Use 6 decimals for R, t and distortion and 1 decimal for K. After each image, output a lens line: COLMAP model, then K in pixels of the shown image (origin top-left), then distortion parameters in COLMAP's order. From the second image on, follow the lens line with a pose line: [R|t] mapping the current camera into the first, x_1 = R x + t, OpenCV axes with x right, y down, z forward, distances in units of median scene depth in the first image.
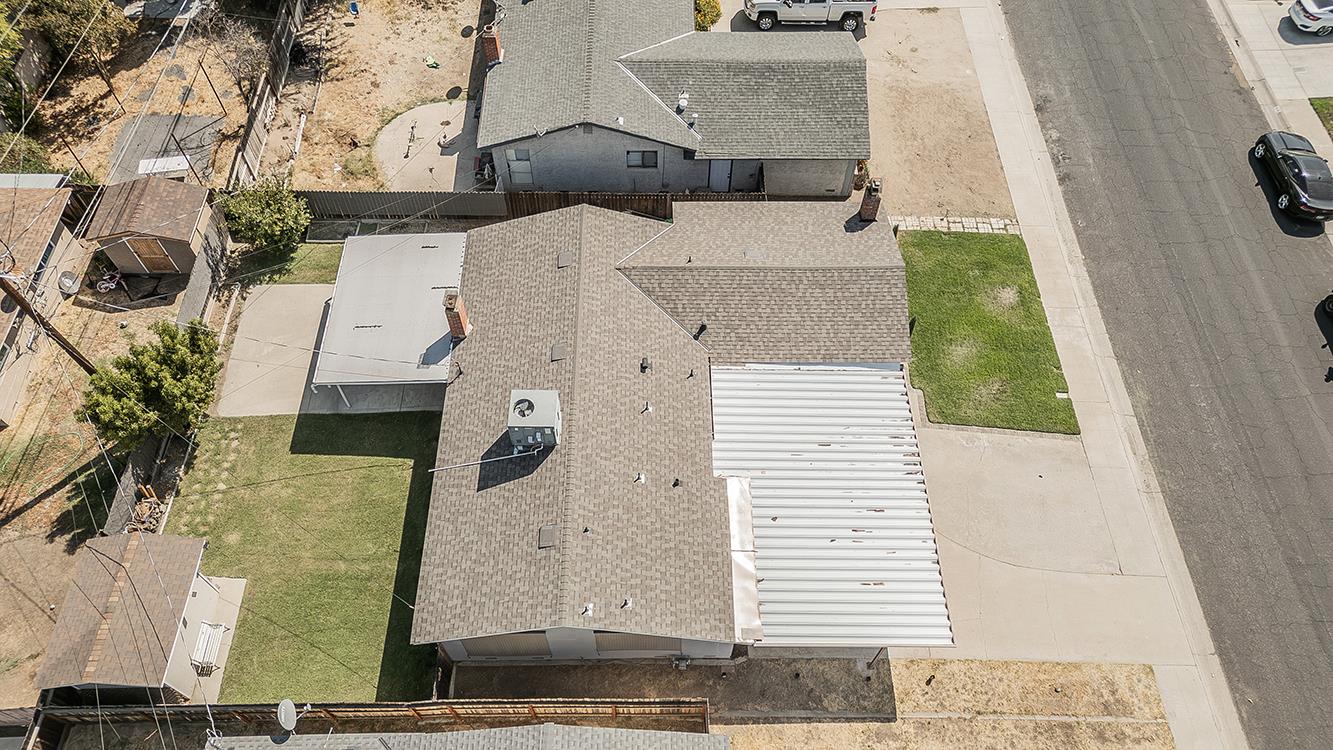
lens RADIAL K [[928.9, 0, 664.1], [0, 928.9, 370.5], [0, 0, 1]] dist [0.074960, -0.041391]
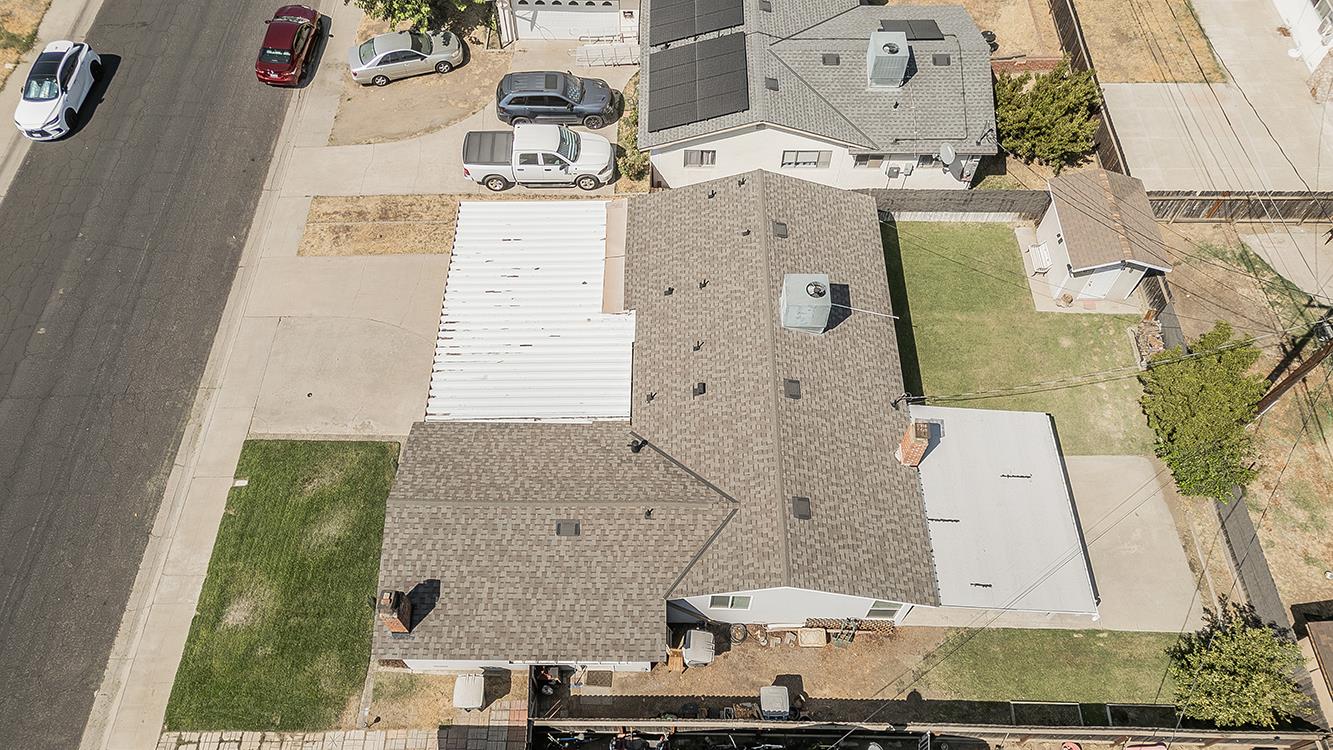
lens RADIAL K [[928.9, 0, 657.7], [0, 928.9, 367.9], [0, 0, 1]] dist [0.074960, -0.041391]
pose [[-0.999736, -0.022883, 0.002181, 0.021259], [0.011459, -0.413871, 0.910263, -0.831607], [-0.019927, 0.910048, 0.414024, 0.563662]]
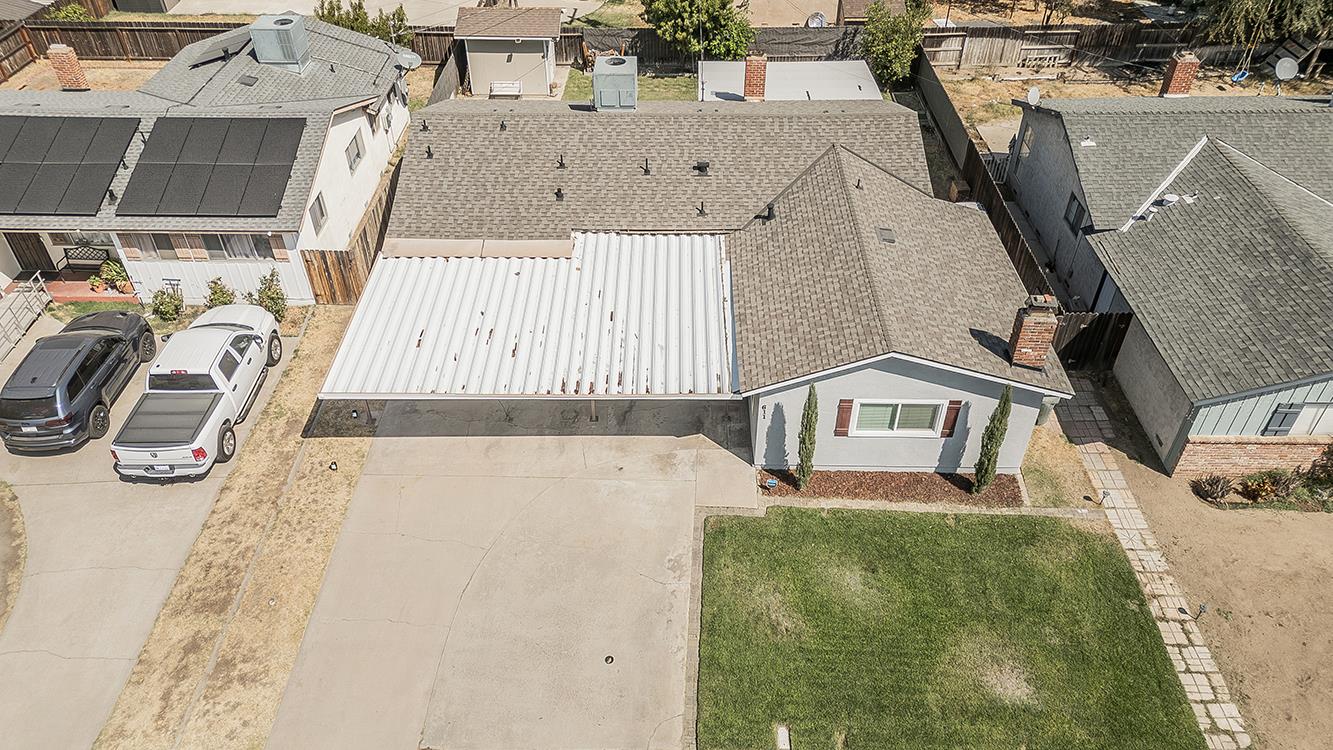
lens RADIAL K [[928.9, 0, 664.8], [0, 928.9, 380.7], [0, 0, 1]] dist [0.074960, -0.041391]
pose [[-0.022867, 0.629881, -0.776355, 0.771254], [-0.833777, 0.416468, 0.362451, -0.206220], [0.551628, 0.655595, 0.515657, 0.629193]]
